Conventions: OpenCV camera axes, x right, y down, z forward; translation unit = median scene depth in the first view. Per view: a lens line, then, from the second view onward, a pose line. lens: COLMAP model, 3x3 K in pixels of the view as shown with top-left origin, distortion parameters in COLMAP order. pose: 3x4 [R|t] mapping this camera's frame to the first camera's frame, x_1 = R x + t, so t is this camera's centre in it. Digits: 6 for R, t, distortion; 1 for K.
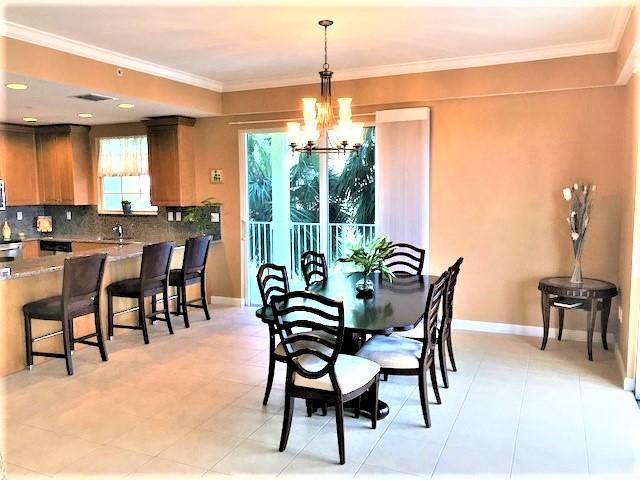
lens RADIAL K [[523.2, 0, 325.4], [0, 523.2, 238.1], [0, 0, 1]] dist [0.006998, 0.017032]
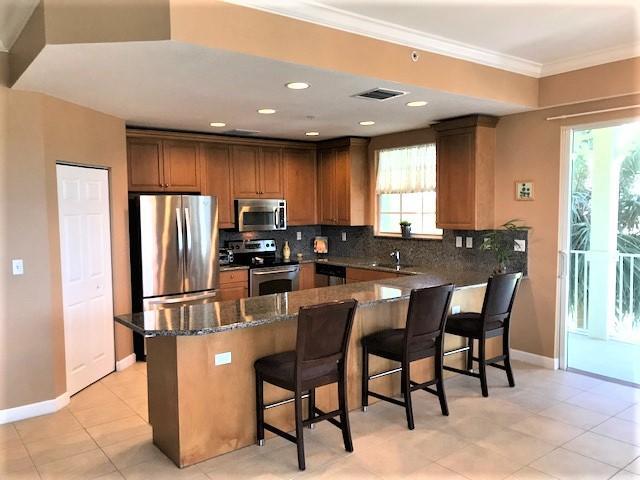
lens RADIAL K [[523.2, 0, 320.5], [0, 523.2, 240.7], [0, 0, 1]] dist [0.006998, 0.017032]
pose [[0.881601, 0.028230, -0.471150, -0.106717], [-0.041965, 0.998945, -0.018669, -0.019900], [0.470126, 0.036230, 0.881855, 0.195923]]
